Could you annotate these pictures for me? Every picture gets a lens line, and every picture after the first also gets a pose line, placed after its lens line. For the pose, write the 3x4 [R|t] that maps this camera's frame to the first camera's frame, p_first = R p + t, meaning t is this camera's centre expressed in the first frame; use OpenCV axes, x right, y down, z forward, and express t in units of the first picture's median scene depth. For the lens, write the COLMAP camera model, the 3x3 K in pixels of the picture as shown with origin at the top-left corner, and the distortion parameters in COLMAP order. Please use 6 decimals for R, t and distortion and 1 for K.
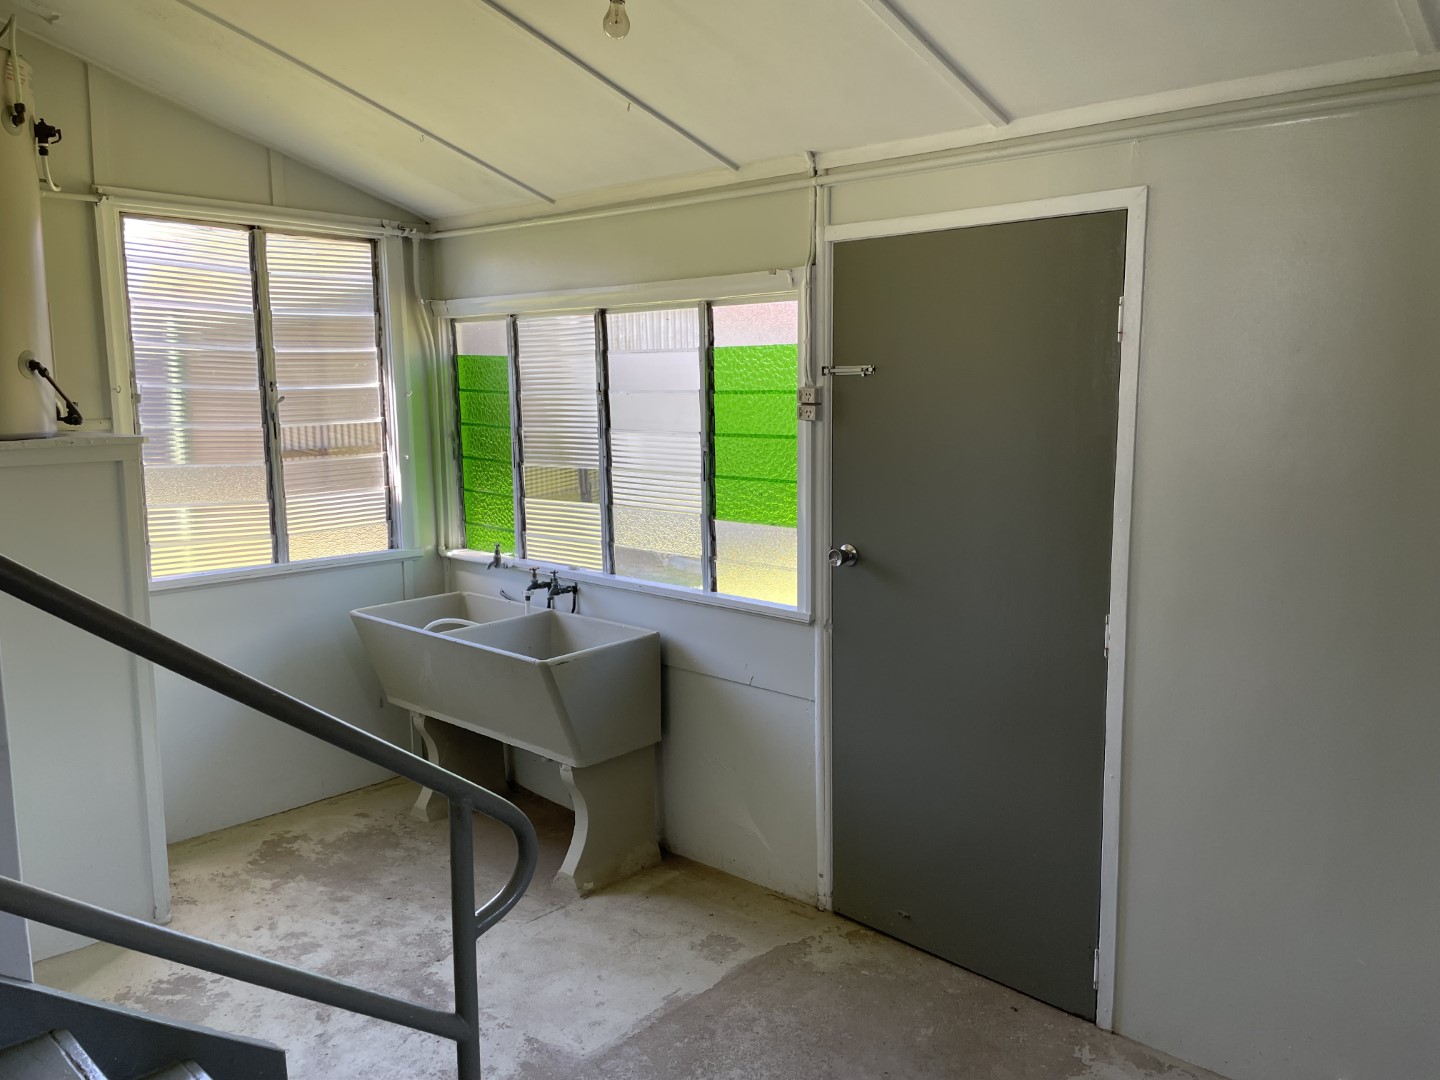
lens RADIAL K [[1104.2, 0, 731.2], [0, 1104.2, 529.7], [0, 0, 1]] dist [0.073804, -0.089948]
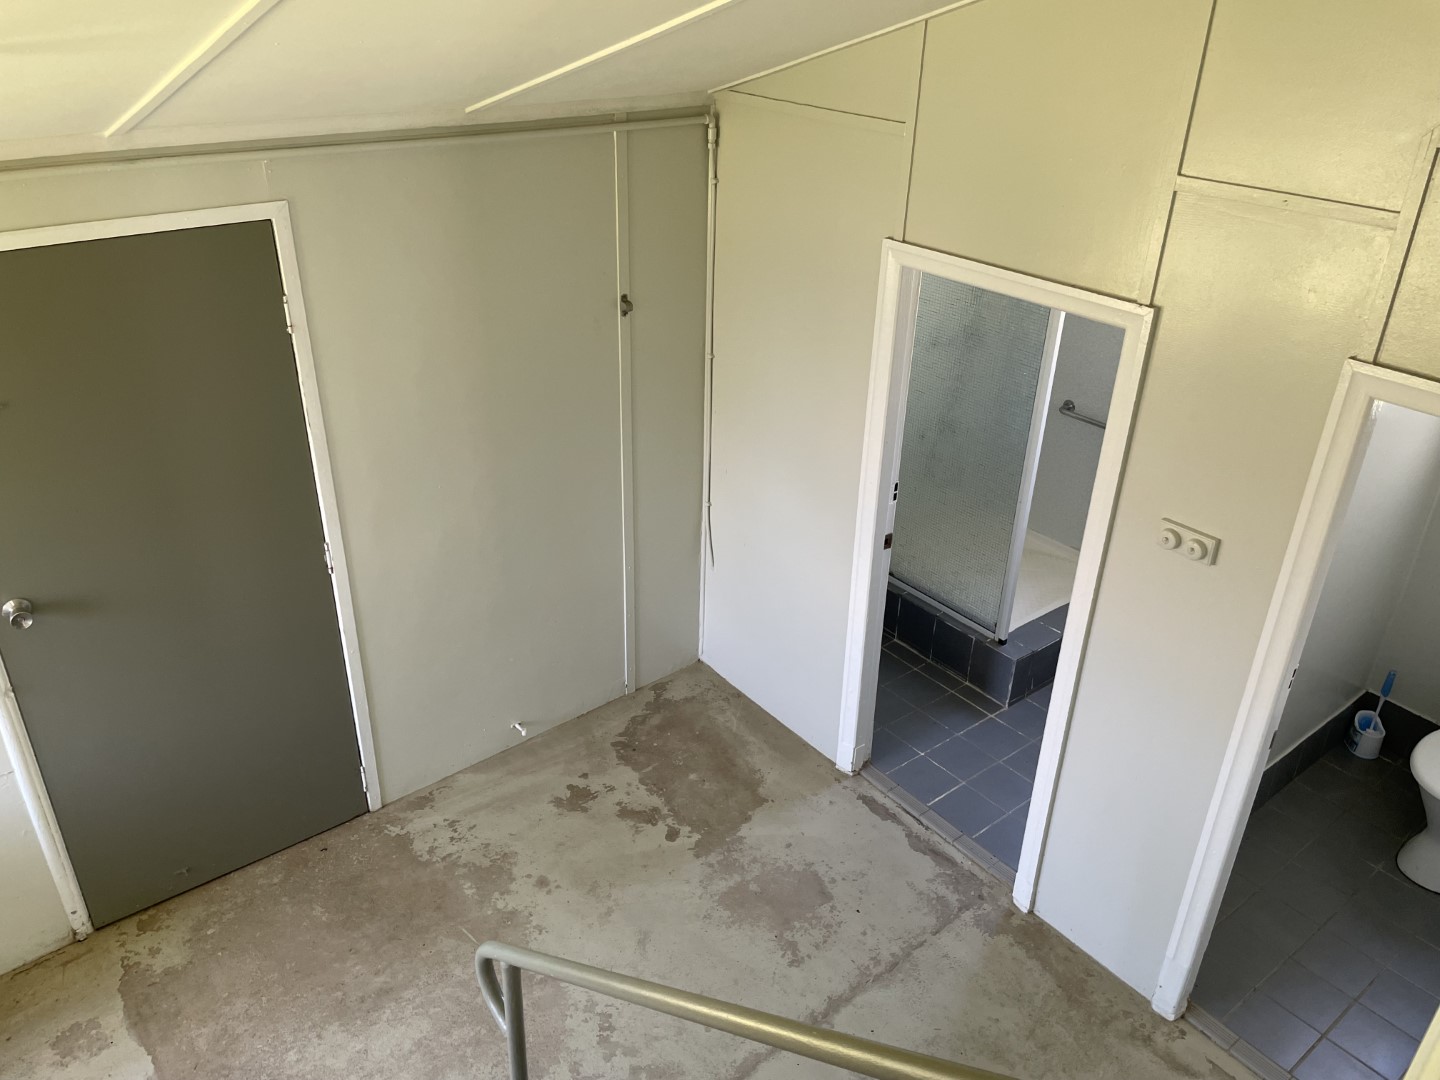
lens RADIAL K [[1104.2, 0, 721.5], [0, 1104.2, 540.0], [0, 0, 1]] dist [0.073804, -0.089948]
pose [[0.145856, -0.469240, 0.870942, -0.593680], [0.118425, 0.882308, 0.455531, -0.387307], [-0.982192, 0.036699, 0.184260, 0.302442]]
